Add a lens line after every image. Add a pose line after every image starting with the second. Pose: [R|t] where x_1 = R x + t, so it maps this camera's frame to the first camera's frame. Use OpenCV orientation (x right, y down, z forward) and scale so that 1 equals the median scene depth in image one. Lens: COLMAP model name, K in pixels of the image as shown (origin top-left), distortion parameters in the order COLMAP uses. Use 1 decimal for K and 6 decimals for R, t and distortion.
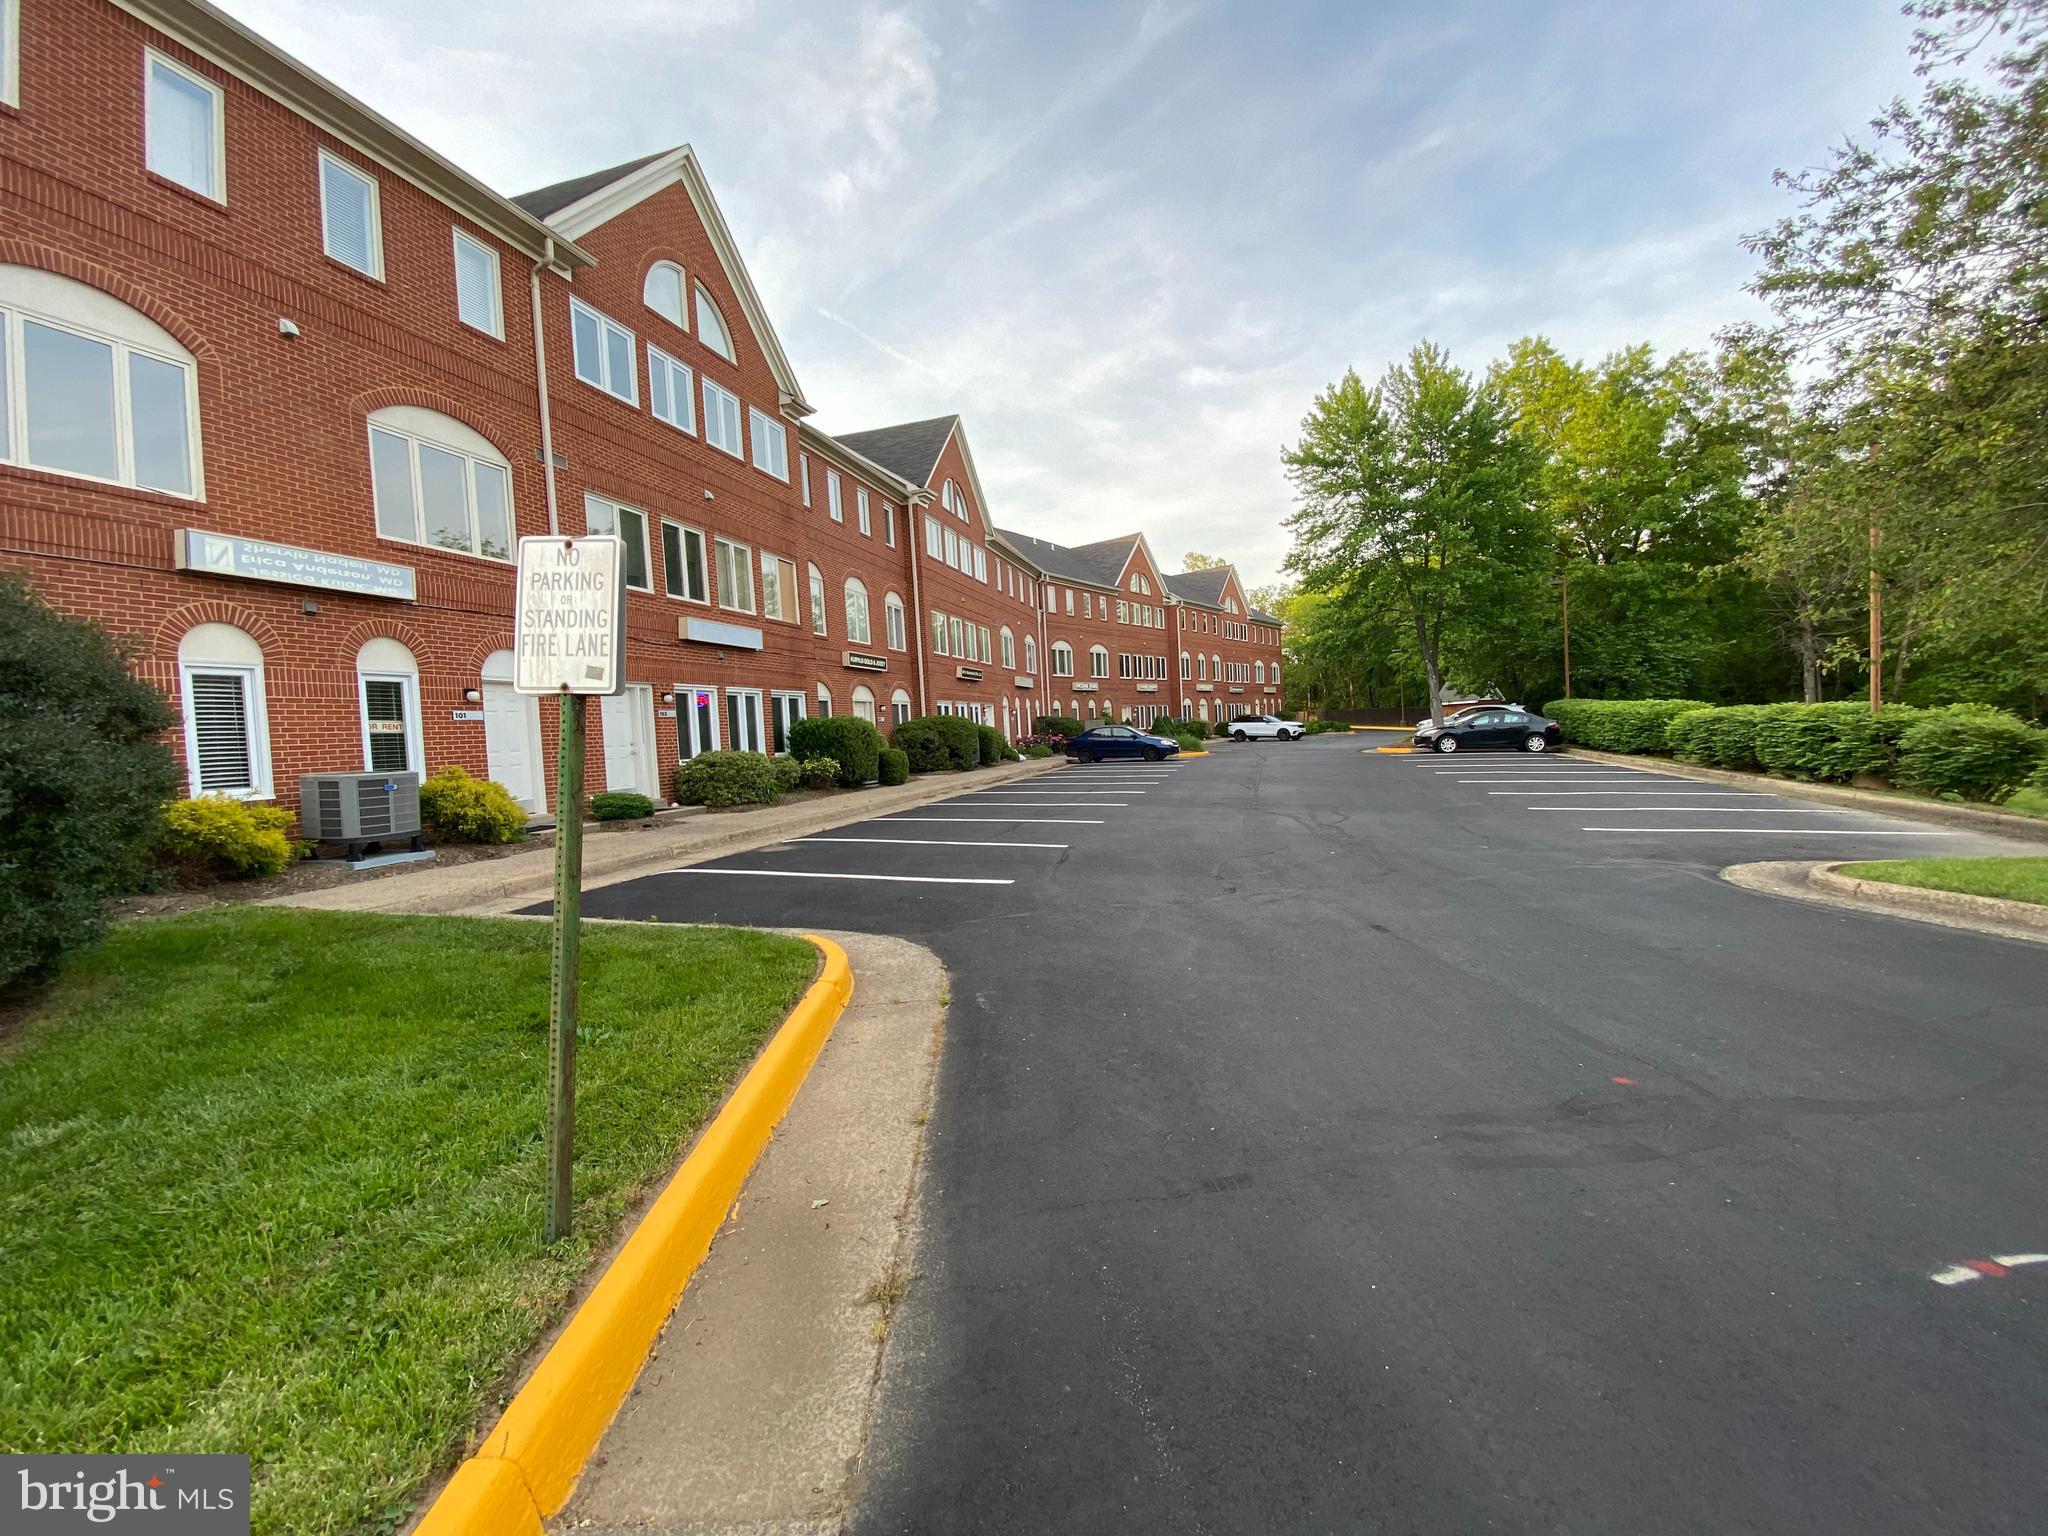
lens RADIAL K [[818.0, 0, 1024.0], [0, 818.0, 768.0], [0, 0, 1]] dist [0.000562, -0.011073]
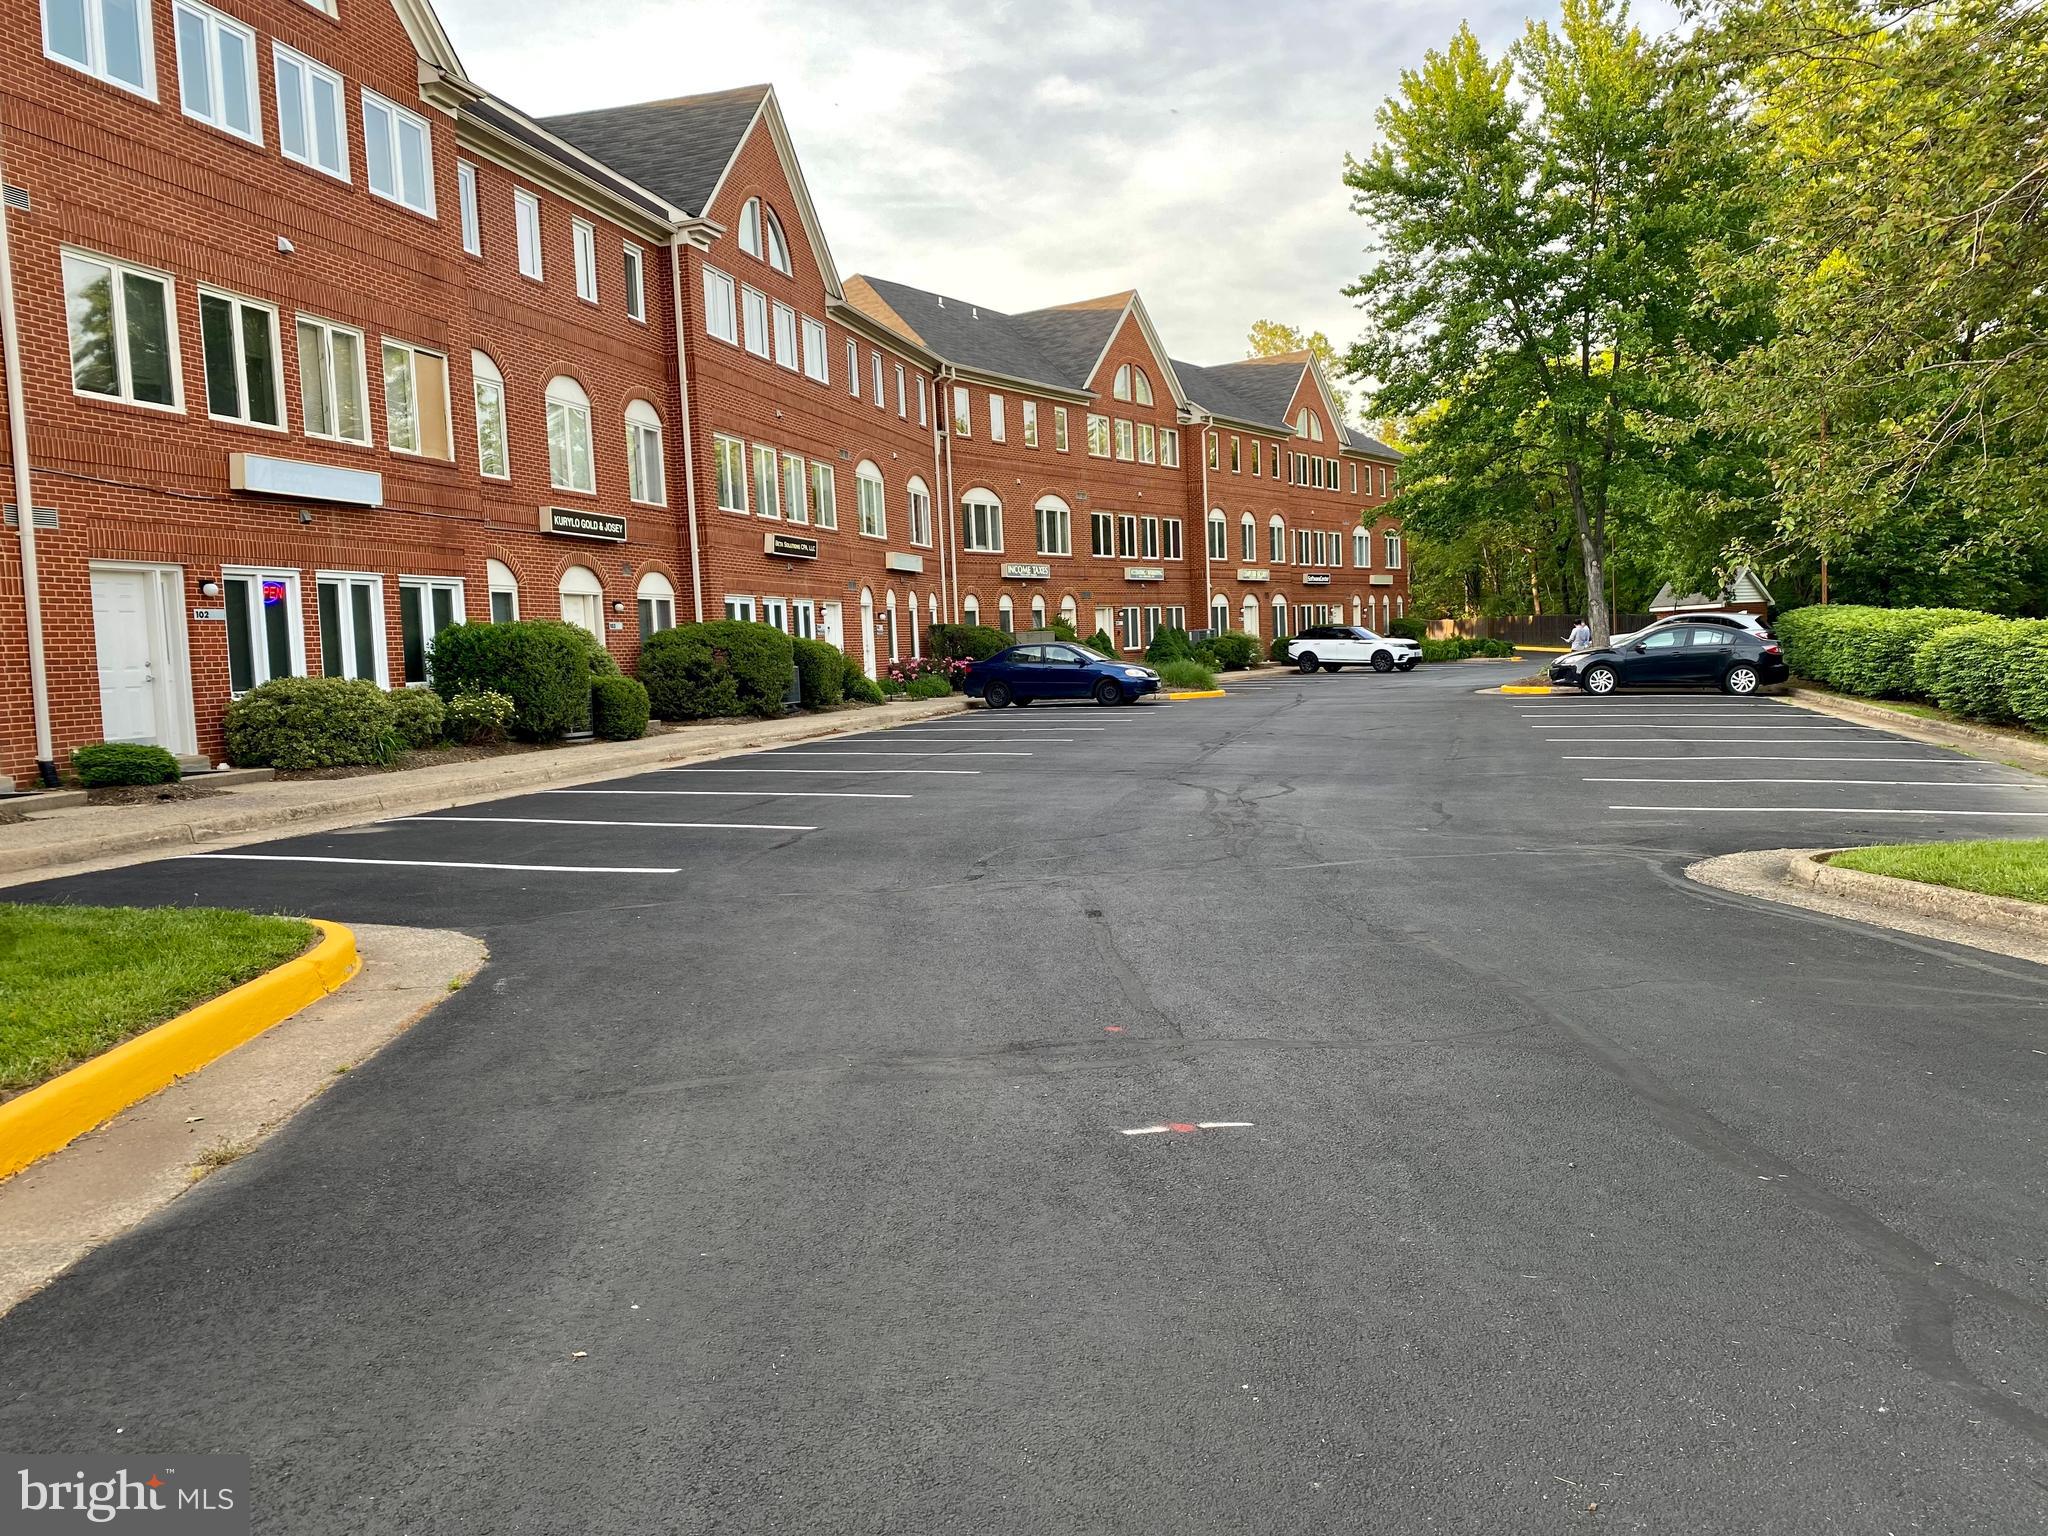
lens RADIAL K [[1535.4, 0, 1028.6], [0, 1535.4, 758.2], [0, 0, 1]] dist [-0.038491, 0.031352]
pose [[0.998829, 0.006930, 0.047876, 0.083493], [-0.008102, 0.999671, 0.024326, 0.005082], [-0.047691, -0.024685, 0.998557, -0.109715]]
